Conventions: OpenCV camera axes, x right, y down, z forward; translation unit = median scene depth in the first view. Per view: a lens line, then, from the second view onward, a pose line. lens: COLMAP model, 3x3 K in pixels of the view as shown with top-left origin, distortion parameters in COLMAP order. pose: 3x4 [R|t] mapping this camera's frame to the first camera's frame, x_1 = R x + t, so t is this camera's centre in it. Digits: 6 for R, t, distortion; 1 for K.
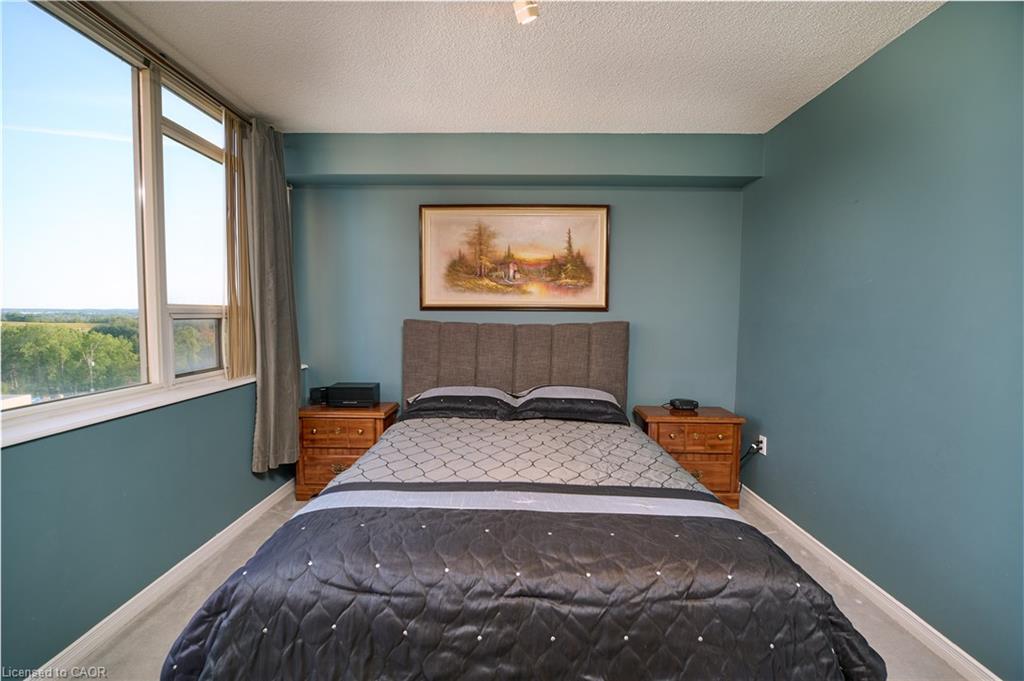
lens RADIAL K [[458.4, 0, 512.0], [0, 458.4, 340.5], [0, 0, 1]] dist [-0.013492, -0.000015]
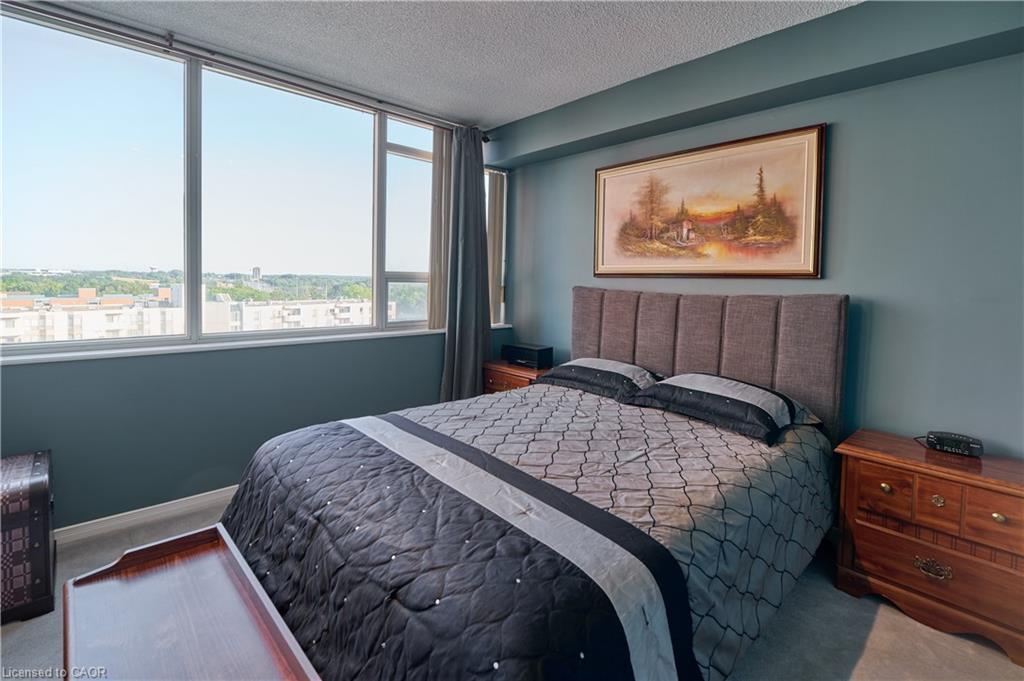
lens RADIAL K [[471.8, 0, 487.4], [0, 471.8, 296.2], [0, 0, 1]] dist [-0.000524, 0.000101]
pose [[0.678322, 0.032259, -0.734056, 0.410151], [-0.057172, 0.998324, -0.008959, -0.004558], [0.732537, 0.048045, 0.679030, 0.174507]]
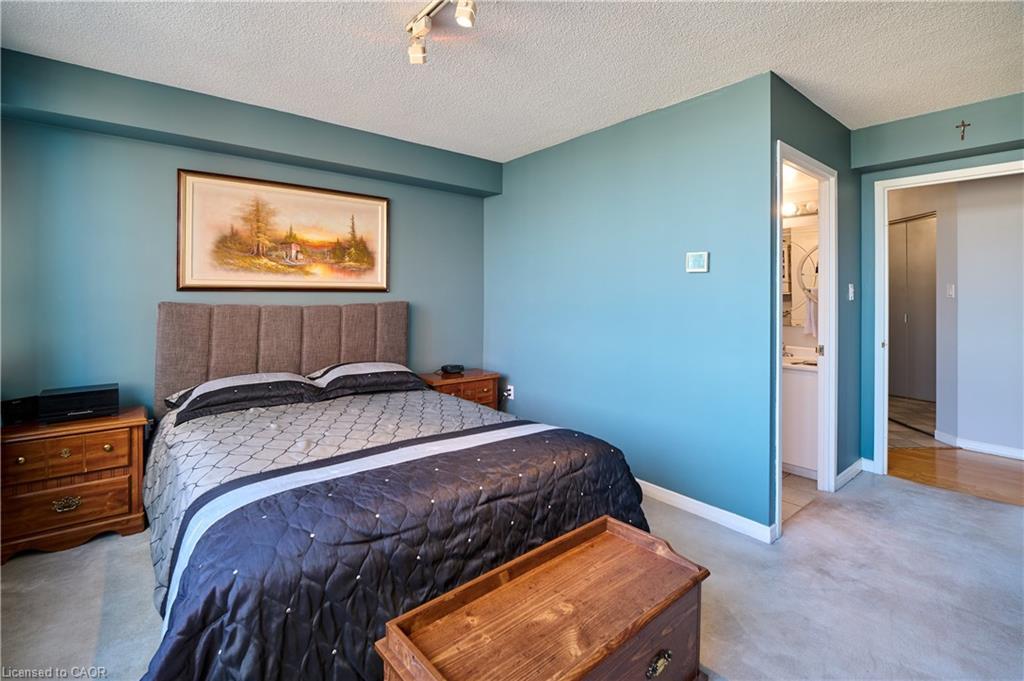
lens RADIAL K [[464.4, 0, 512.7], [0, 464.4, 292.8], [0, 0, 1]] dist [-0.002488, -0.000439]
pose [[0.763505, -0.000523, 0.645802, -0.301766], [0.037845, 0.998317, -0.043934, -0.002135], [-0.644692, 0.057984, 0.762240, -0.055968]]
